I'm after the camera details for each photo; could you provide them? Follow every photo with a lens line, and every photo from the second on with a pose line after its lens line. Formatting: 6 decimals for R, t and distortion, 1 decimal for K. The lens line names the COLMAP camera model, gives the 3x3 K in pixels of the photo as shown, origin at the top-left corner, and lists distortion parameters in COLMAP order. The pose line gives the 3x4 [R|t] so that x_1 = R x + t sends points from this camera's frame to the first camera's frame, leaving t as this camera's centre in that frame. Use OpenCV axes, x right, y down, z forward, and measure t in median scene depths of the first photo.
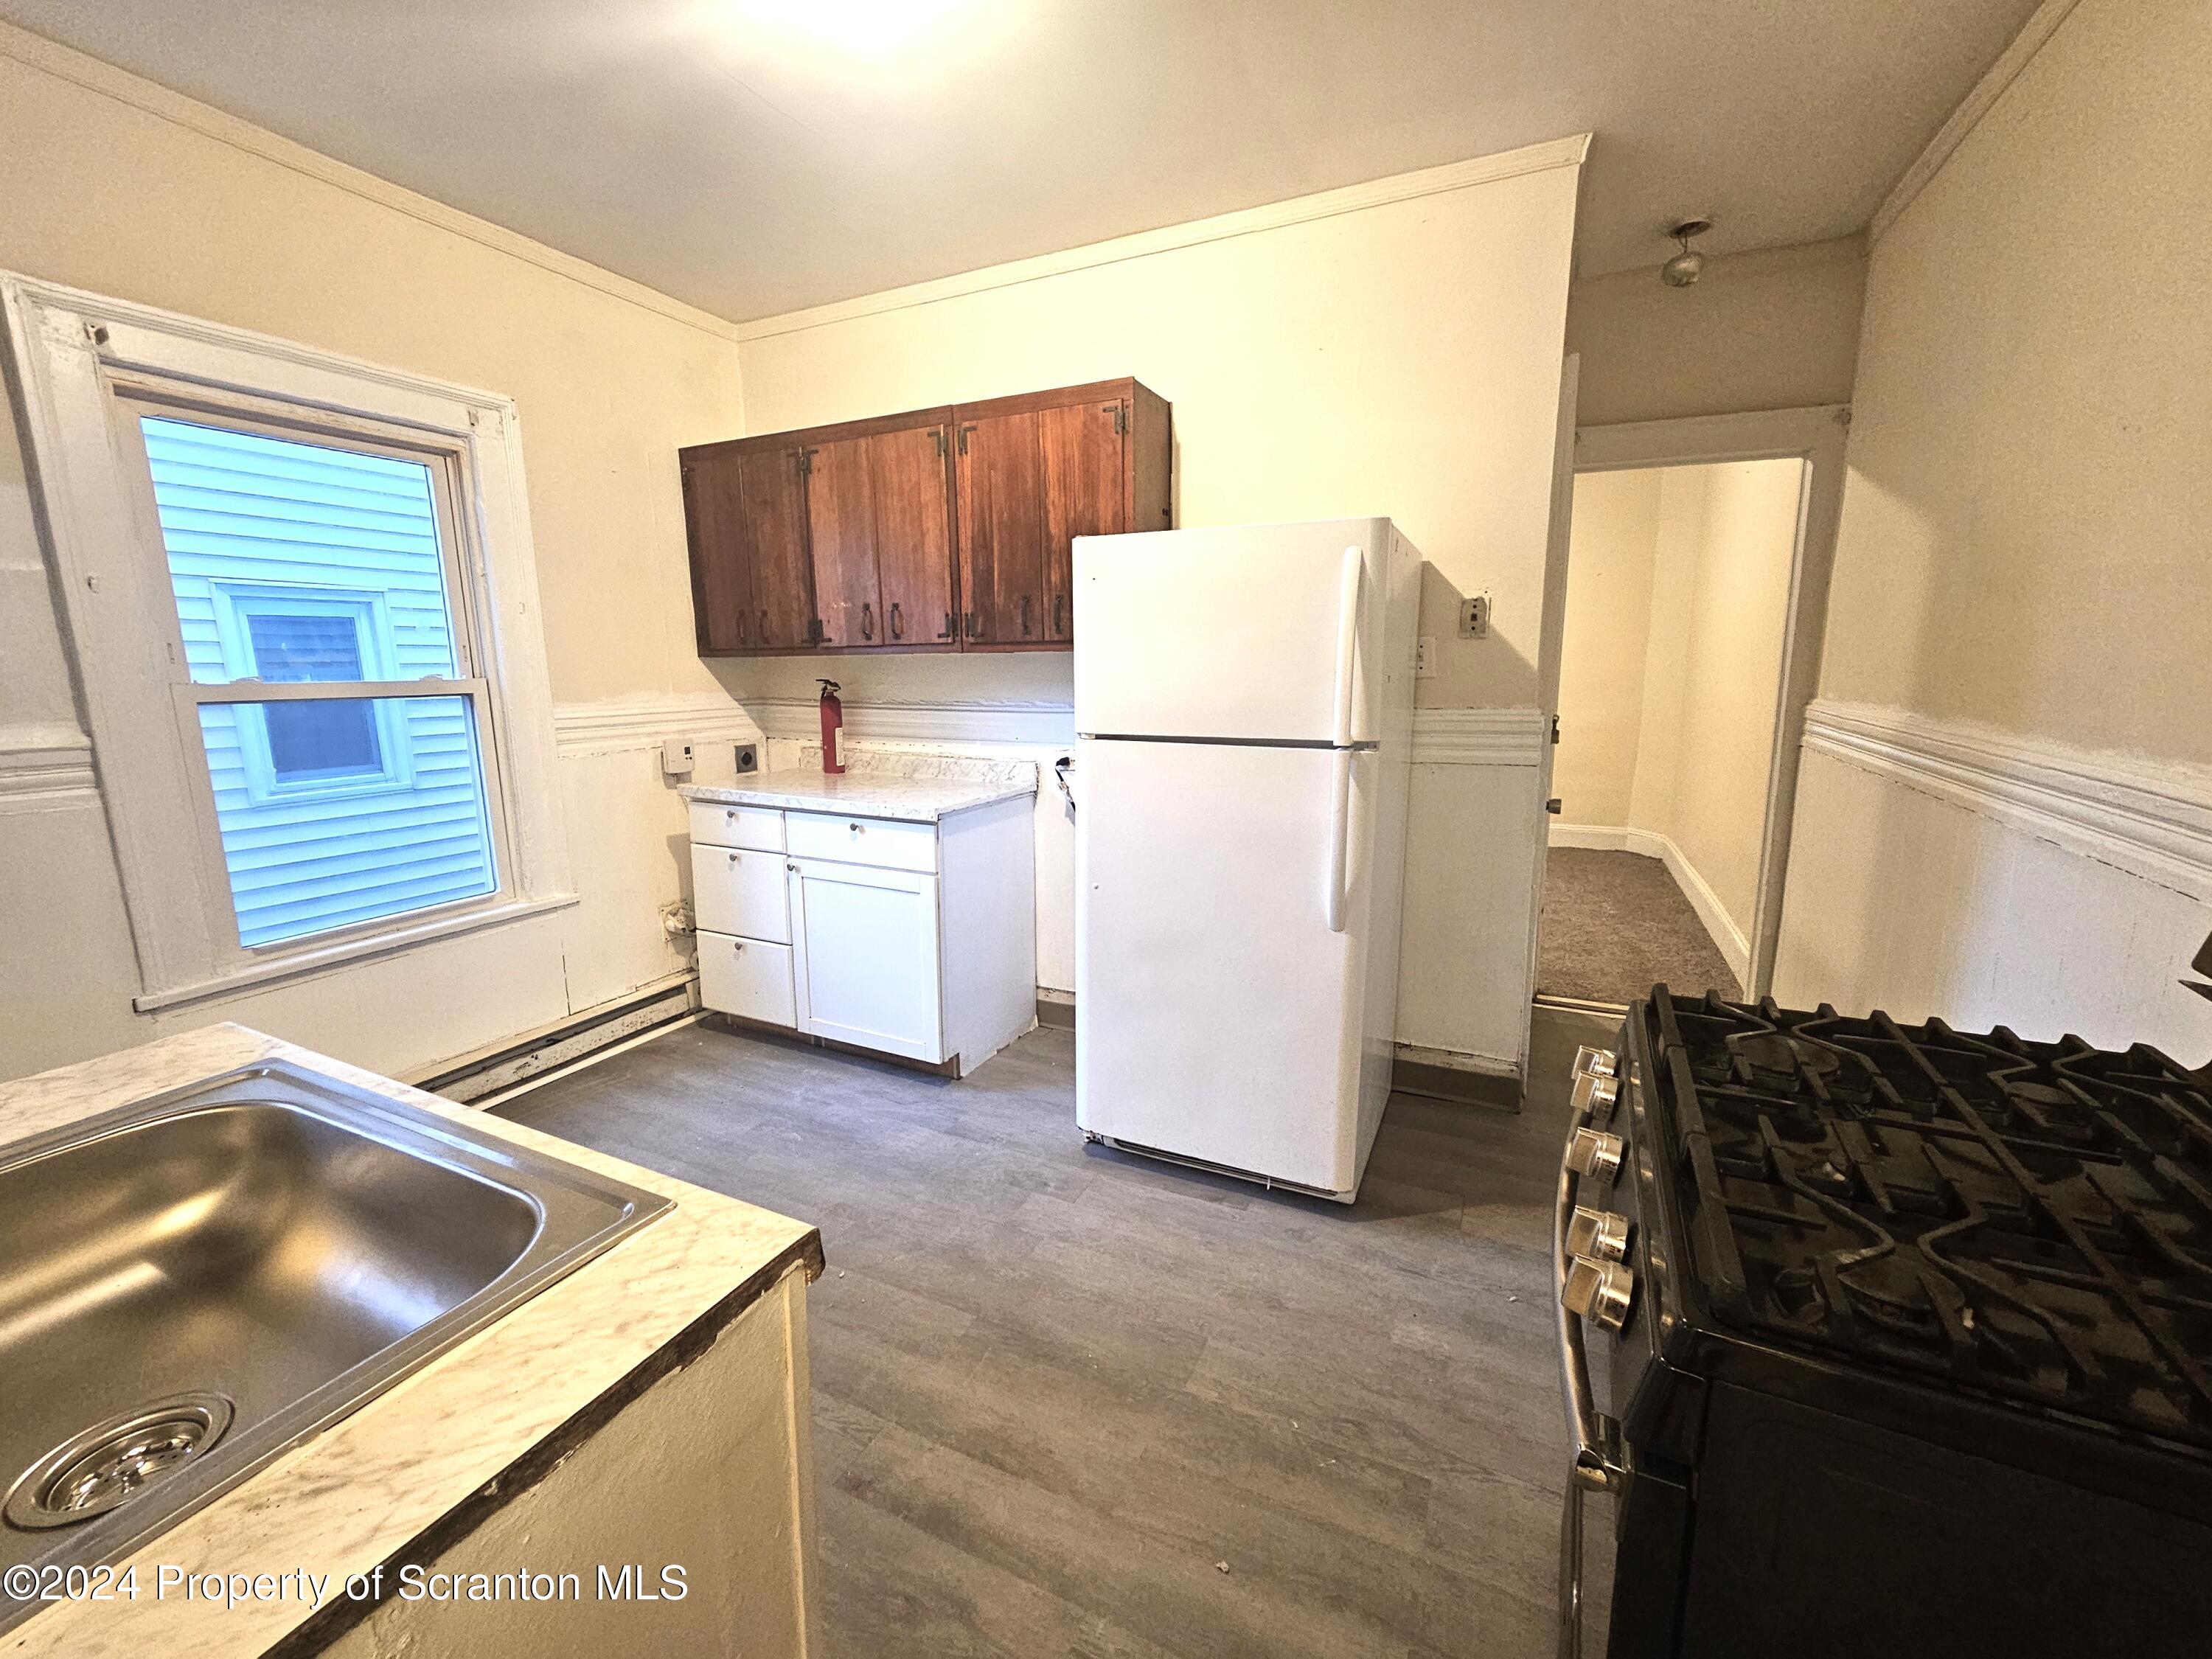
lens RADIAL K [[908.7, 0, 1098.4], [0, 908.7, 832.9], [0, 0, 1]] dist [0.003123, 0.000498]
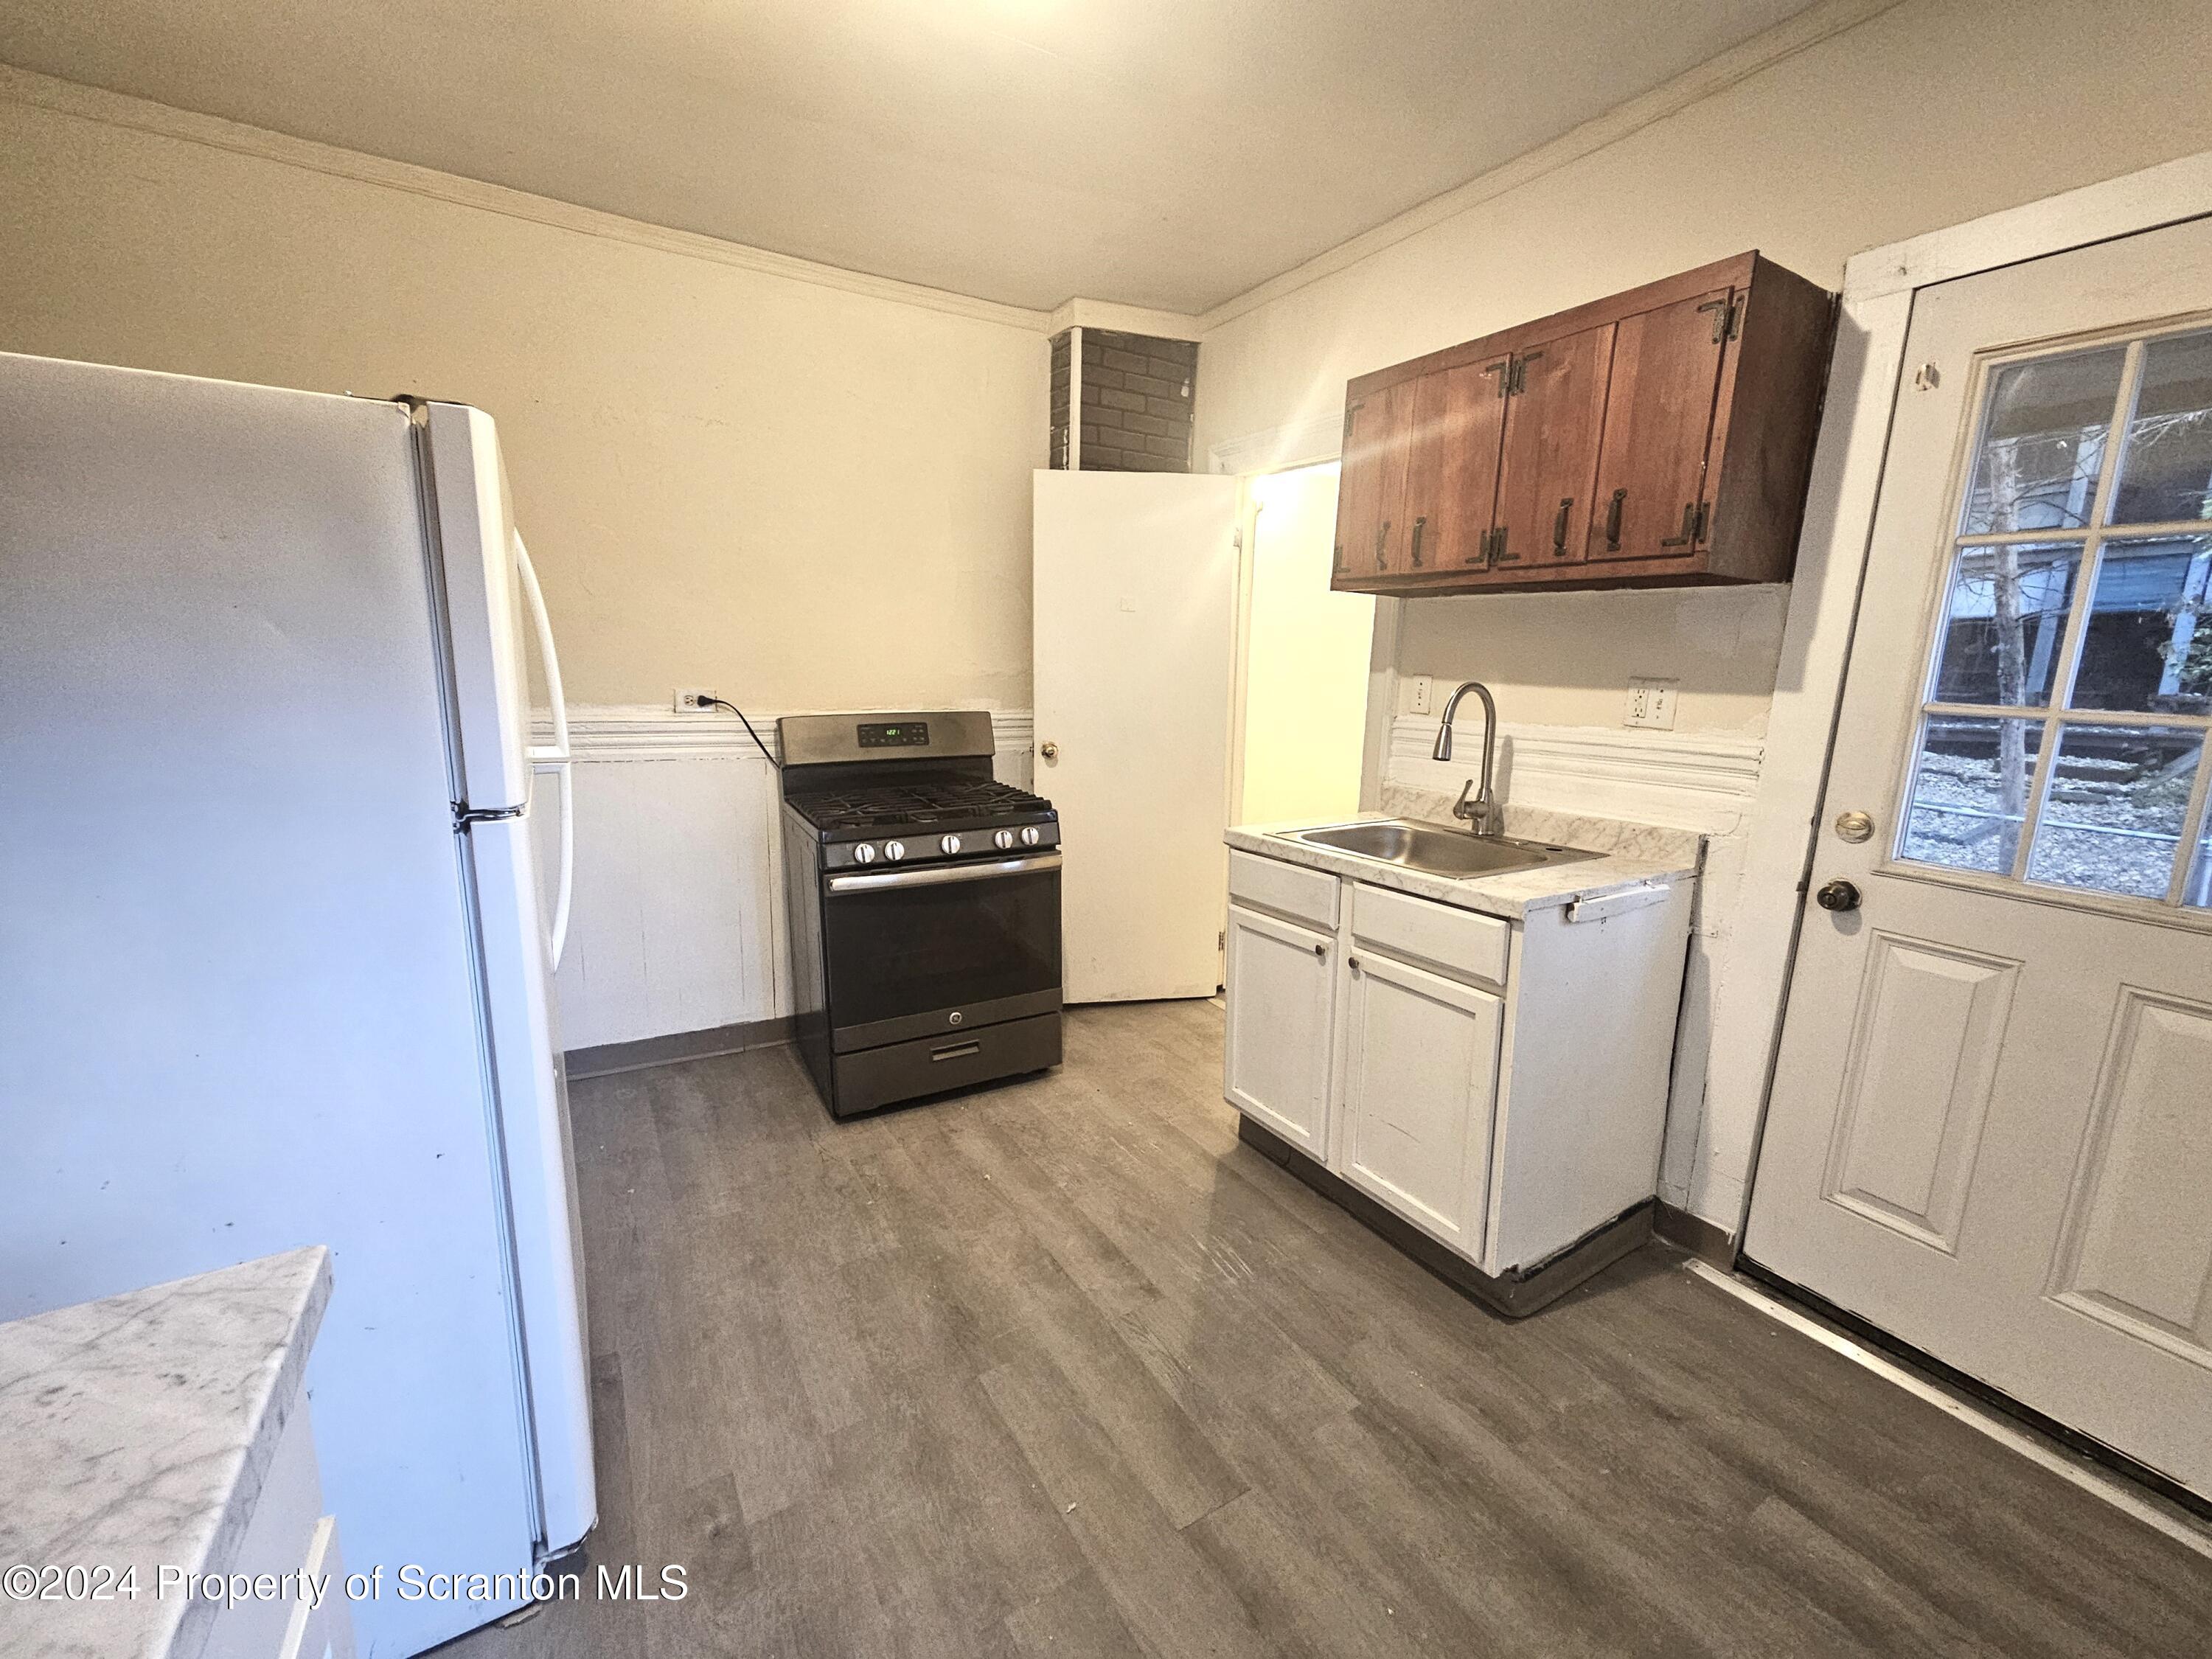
lens RADIAL K [[908.7, 0, 1098.4], [0, 908.7, 832.9], [0, 0, 1]] dist [0.003123, 0.000498]
pose [[-0.823684, -0.114495, 0.555369, -0.465369], [0.093073, 0.938822, 0.331587, -0.191162], [-0.559358, 0.324813, -0.762637, 0.990591]]
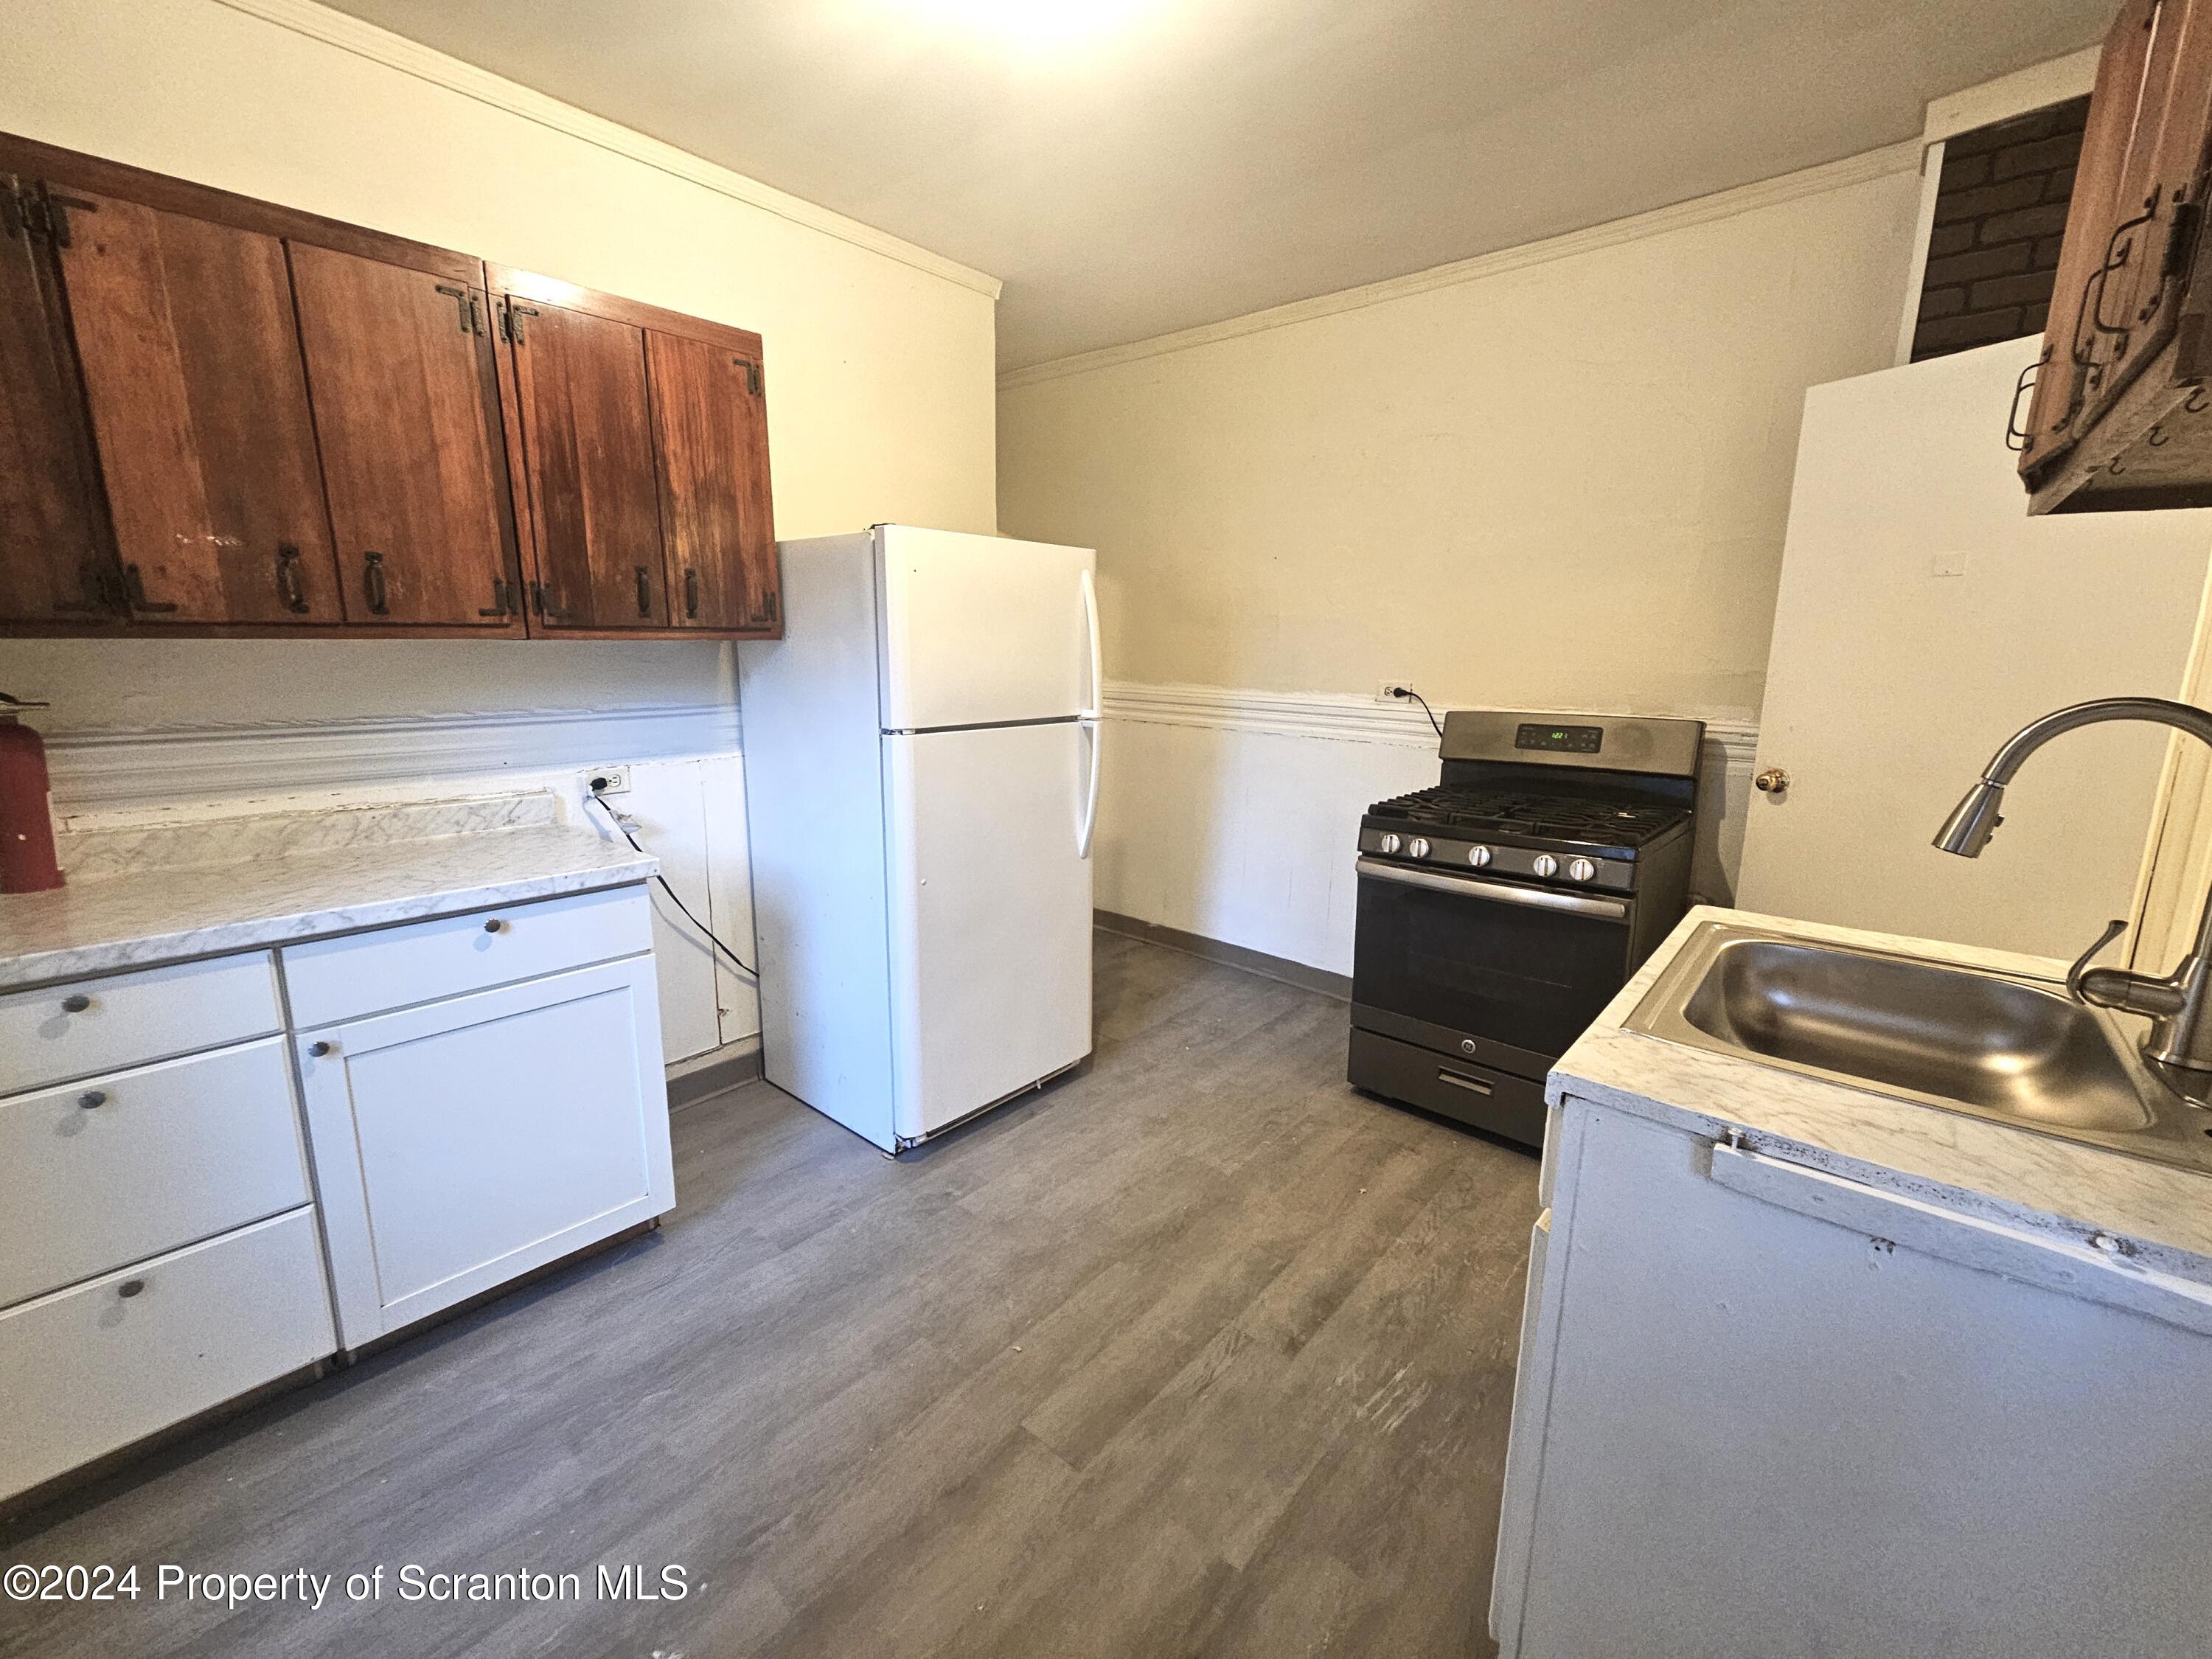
lens RADIAL K [[897.5, 0, 1098.9], [0, 897.5, 826.1], [0, 0, 1]] dist [0.001575, 0.000212]
pose [[0.274845, -0.183204, 0.943873, -0.717917], [0.170183, 0.975449, 0.139777, -0.087514], [-0.946308, 0.122214, 0.299275, 0.433929]]
